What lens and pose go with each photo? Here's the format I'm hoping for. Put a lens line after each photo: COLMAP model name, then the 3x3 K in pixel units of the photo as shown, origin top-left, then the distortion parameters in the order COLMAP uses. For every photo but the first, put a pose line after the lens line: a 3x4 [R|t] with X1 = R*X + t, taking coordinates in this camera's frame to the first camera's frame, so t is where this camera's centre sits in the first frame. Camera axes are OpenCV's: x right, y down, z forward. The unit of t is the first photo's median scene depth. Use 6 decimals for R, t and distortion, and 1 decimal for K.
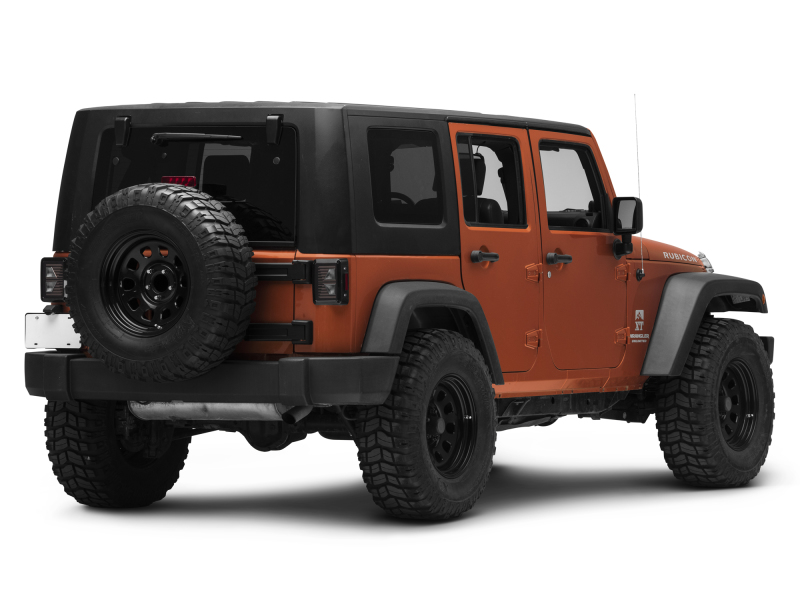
lens RADIAL K [[3950.8, 0, 400.0], [0, 3950.8, 300.0], [0, 0, 1]] dist [0.425383, 5.849127]
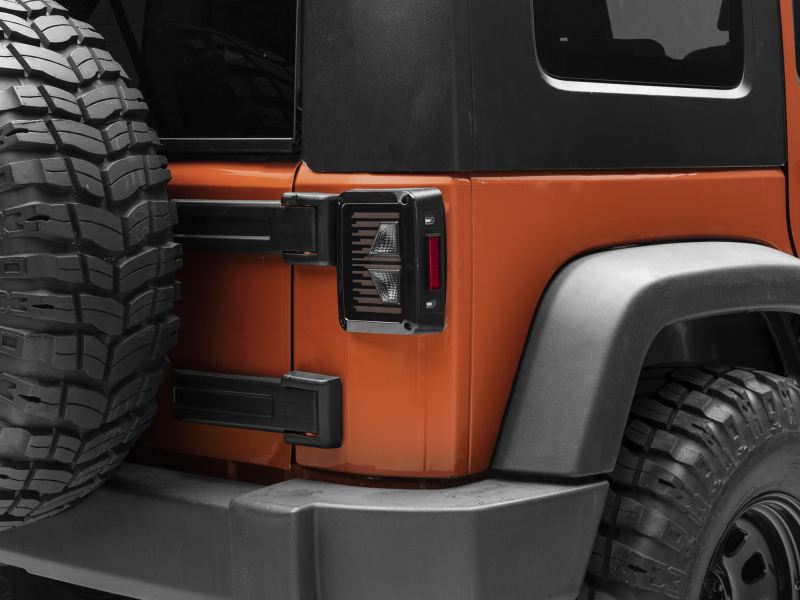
lens RADIAL K [[1675.8, 0, 400.0], [0, 1675.8, 300.0], [0, 0, 1]] dist [0.012008, 0.390248]
pose [[0.983829, 0.008641, -0.178904, 0.007767], [0.005778, 0.996785, 0.079920, -0.012380], [0.179020, -0.079661, 0.980615, 0.863951]]
